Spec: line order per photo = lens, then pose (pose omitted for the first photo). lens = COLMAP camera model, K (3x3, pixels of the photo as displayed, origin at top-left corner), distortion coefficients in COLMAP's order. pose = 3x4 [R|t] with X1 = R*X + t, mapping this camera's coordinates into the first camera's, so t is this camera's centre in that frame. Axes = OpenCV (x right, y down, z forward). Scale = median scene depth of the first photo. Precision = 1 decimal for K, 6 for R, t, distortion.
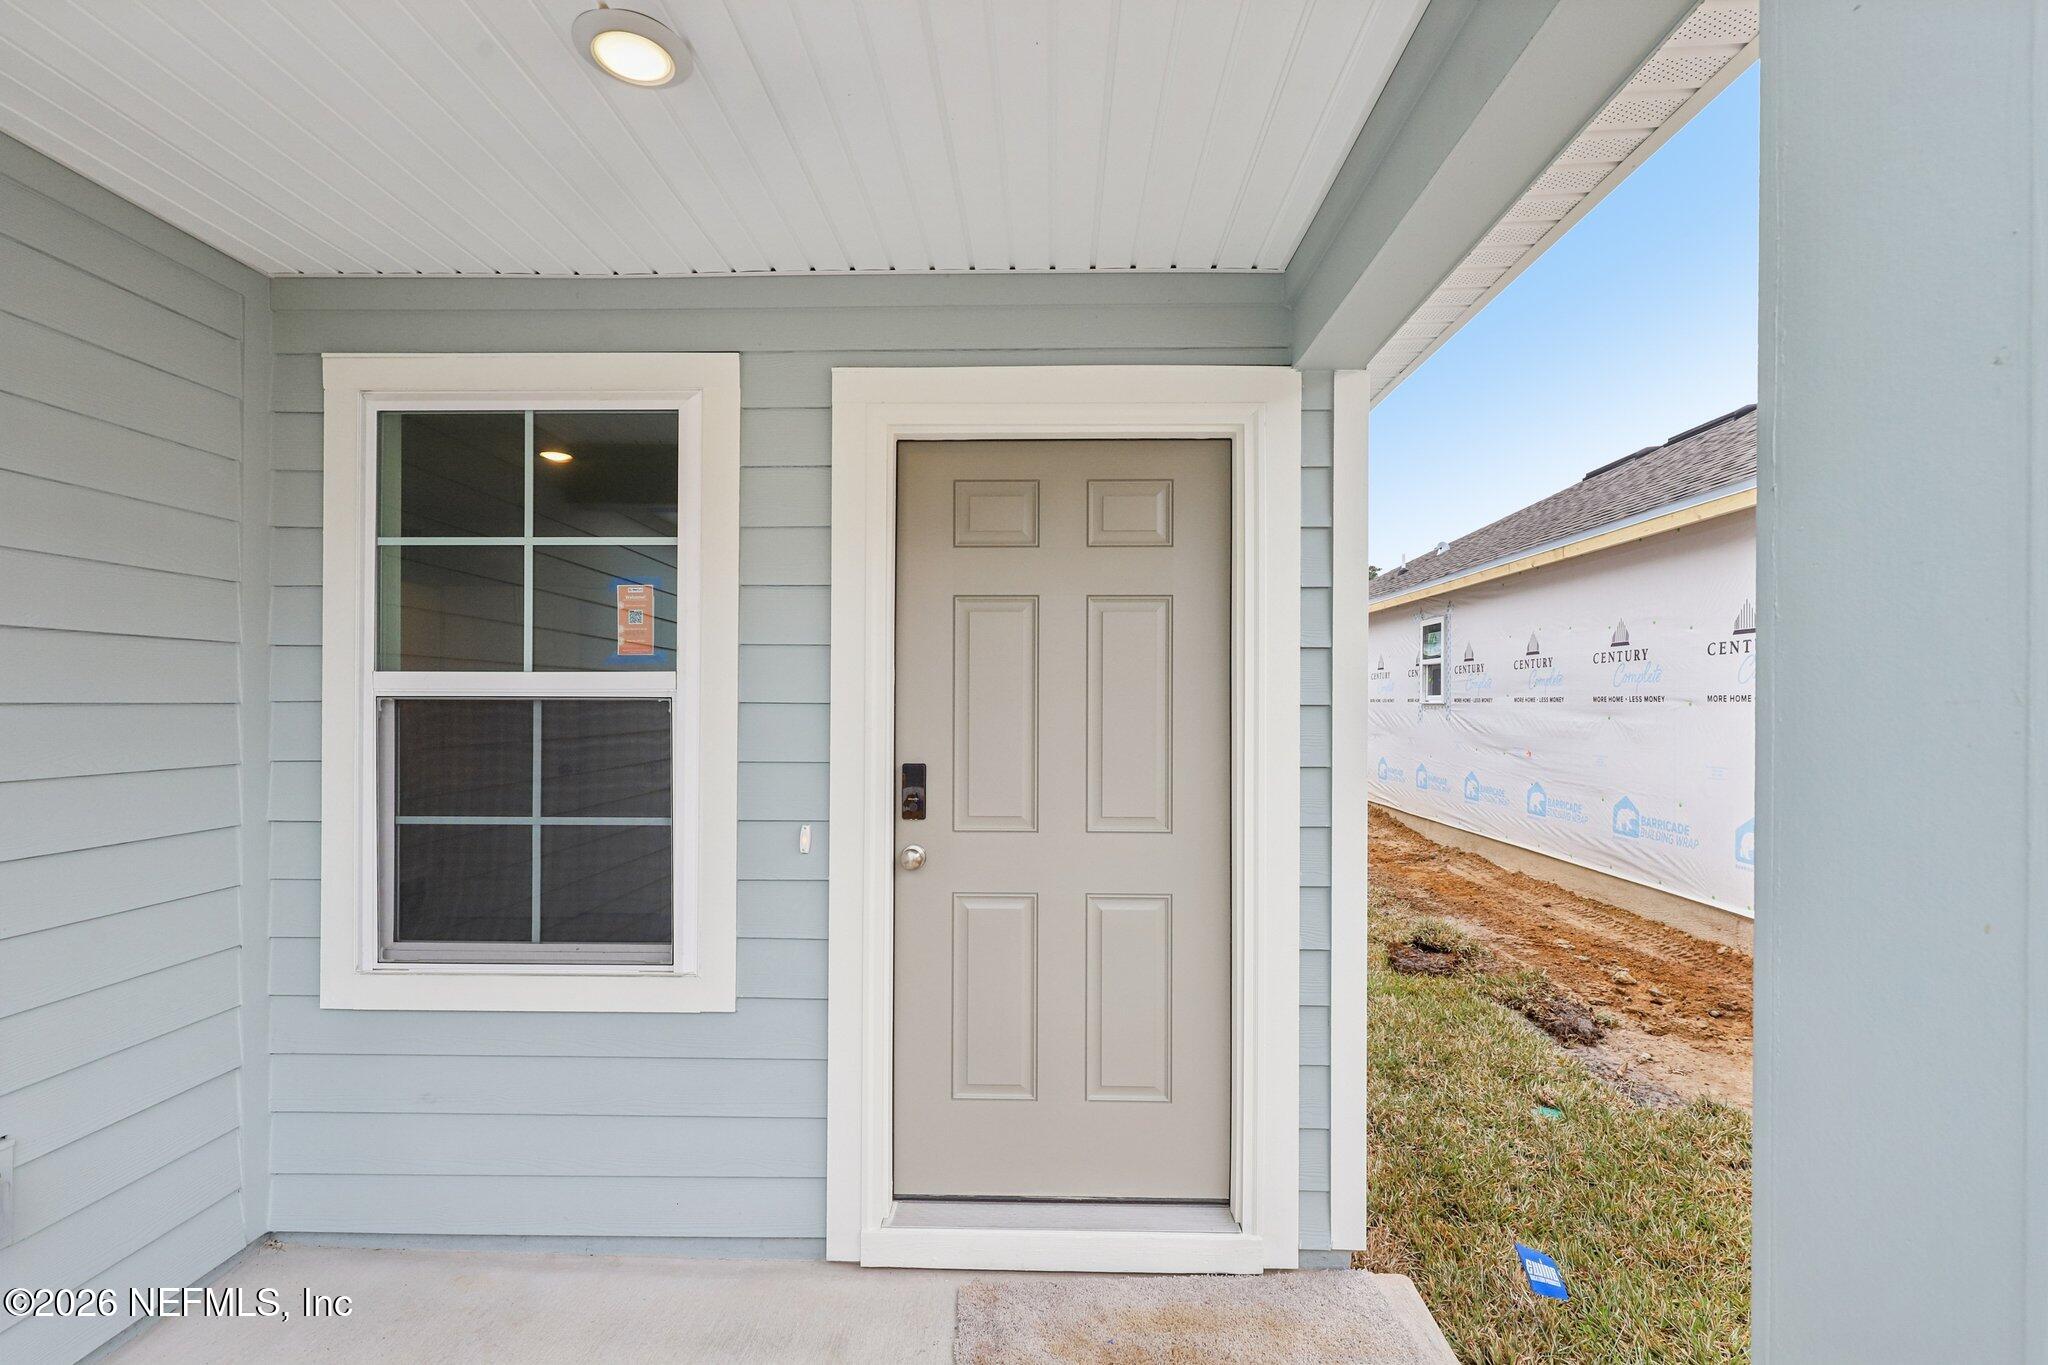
lens RADIAL K [[934.7, 0, 1019.9], [0, 934.7, 701.7], [0, 0, 1]] dist [-0.004167, -0.000356]
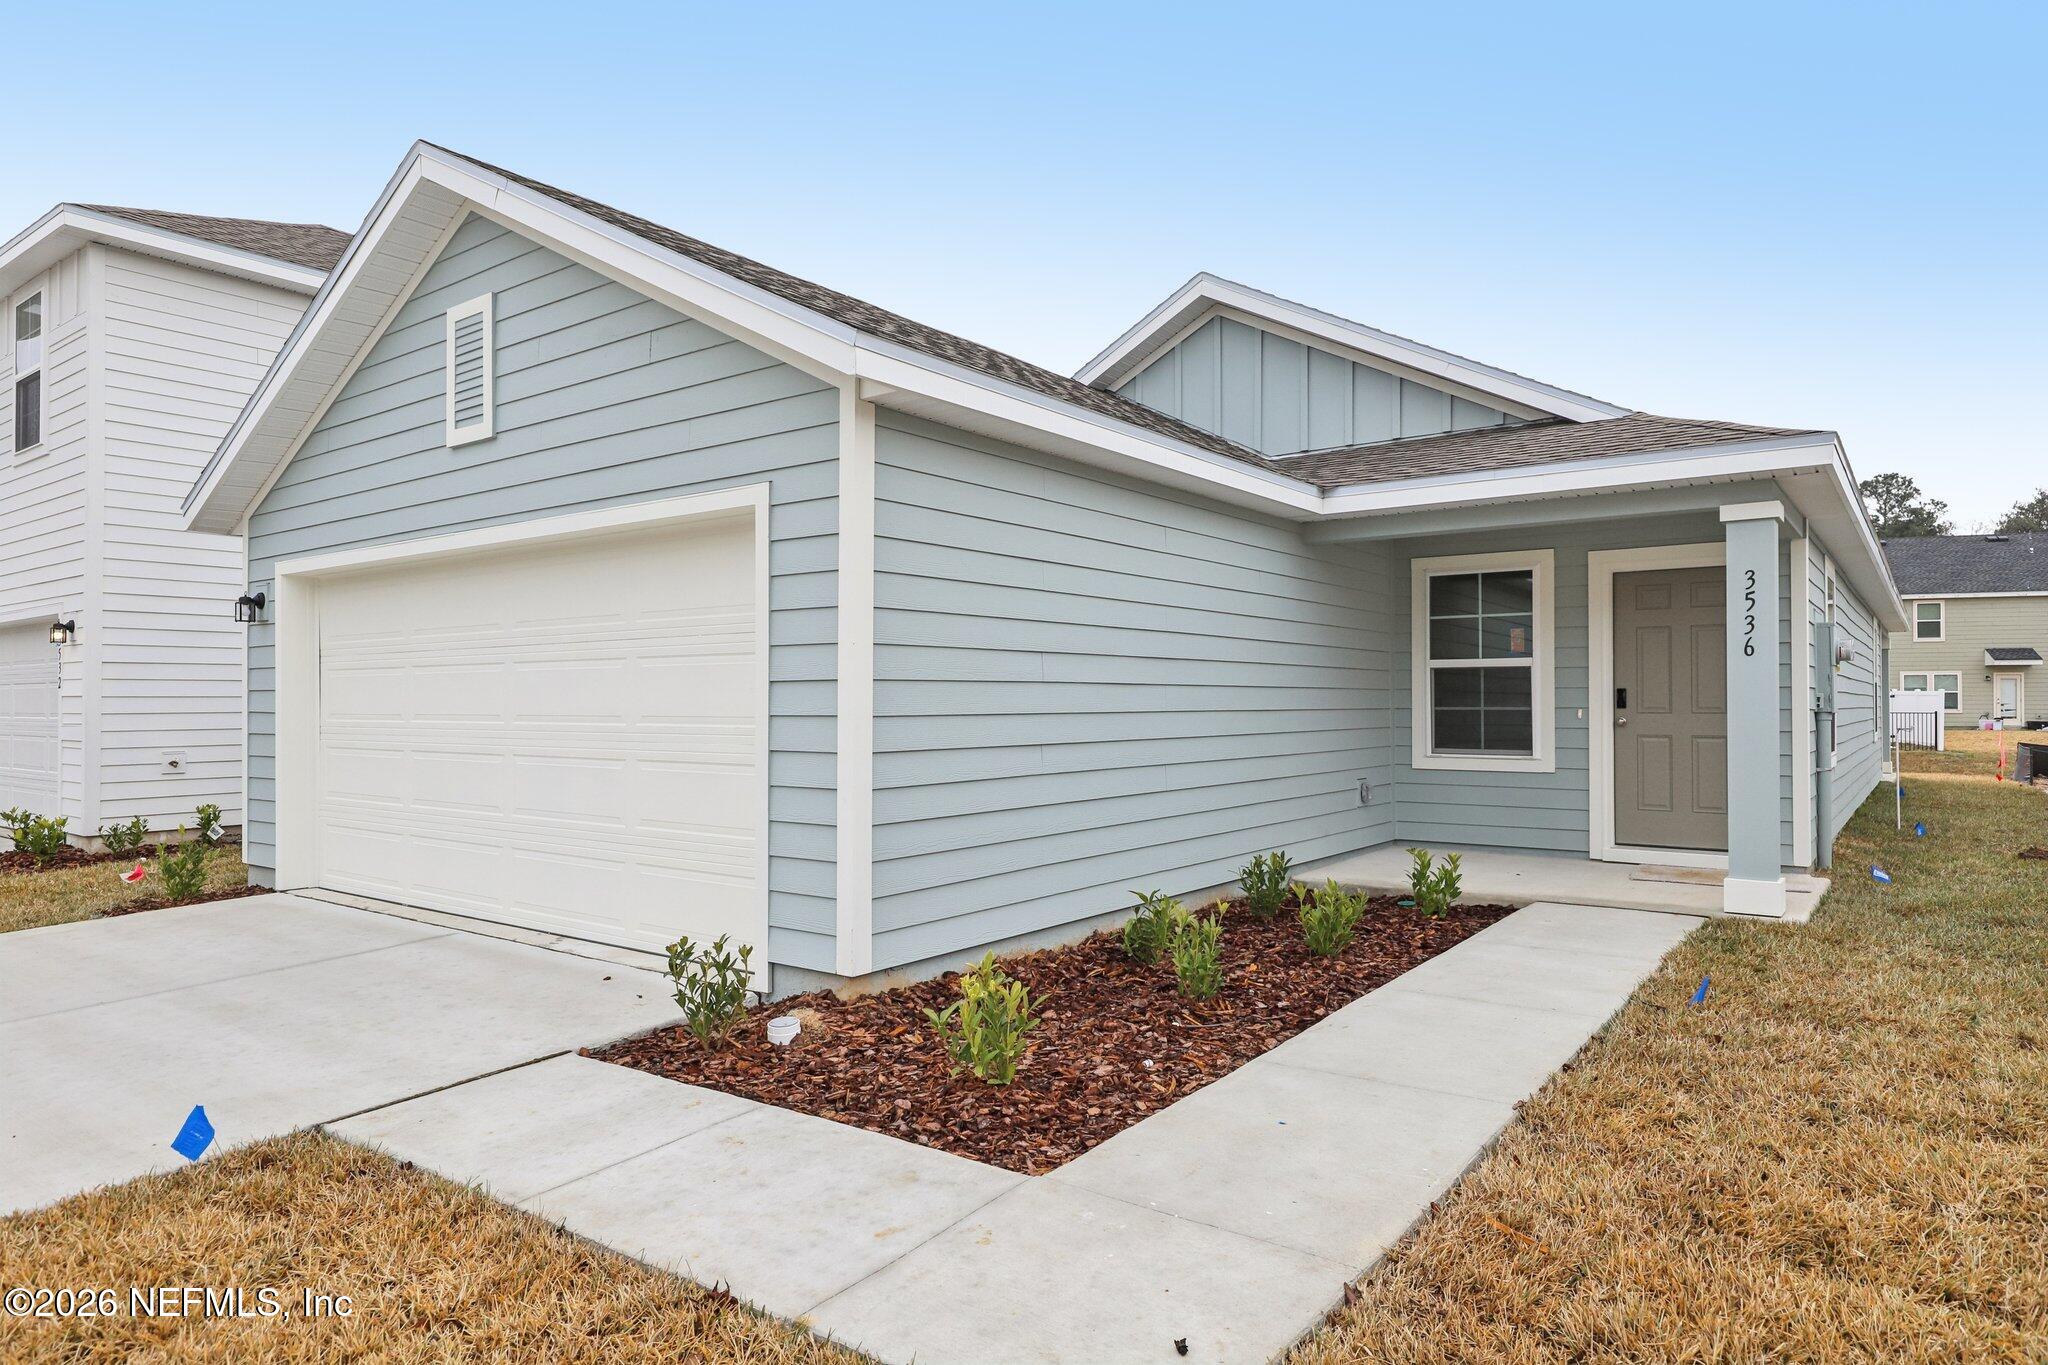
lens RADIAL K [[1224.6, 0, 1017.4], [0, 1224.6, 688.6], [0, 0, 1]] dist [0.001961, -0.001254]
pose [[0.815424, -0.011590, -0.578749, 0.535370], [0.004271, 0.999893, -0.014007, 0.111268], [0.578849, 0.008950, 0.815386, -3.038374]]
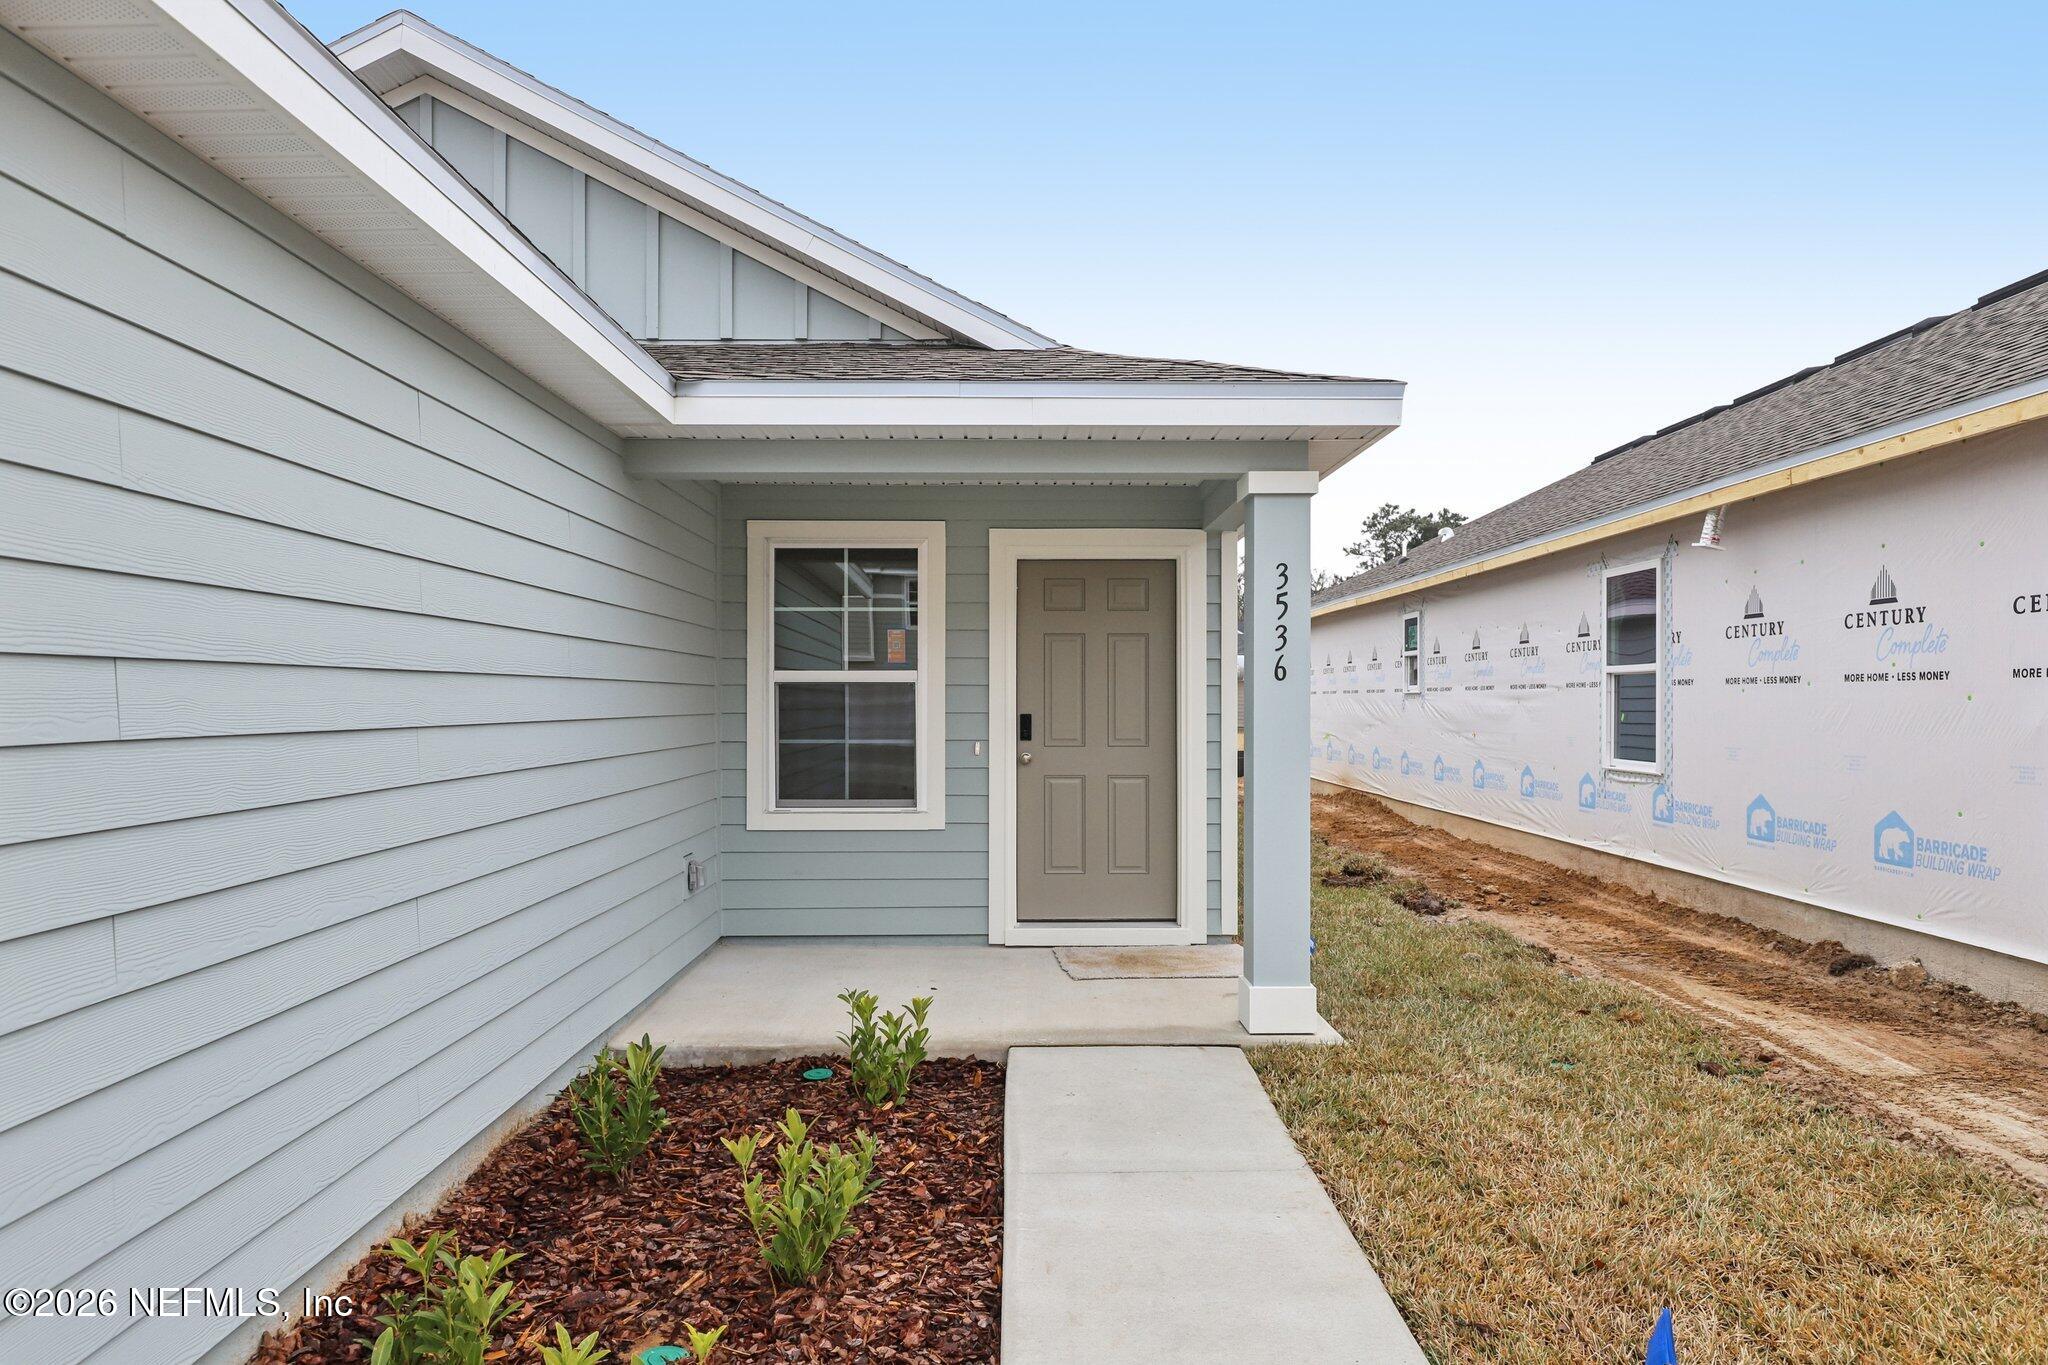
lens RADIAL K [[1332.5, 0, 1032.8], [0, 1332.5, 701.9], [0, 0, 1]] dist [-0.000859, -0.000096]
pose [[0.998971, -0.004115, 0.045173, -0.233788], [0.004090, 0.999991, 0.000644, 0.037796], [-0.045175, -0.000459, 0.998979, -1.995335]]
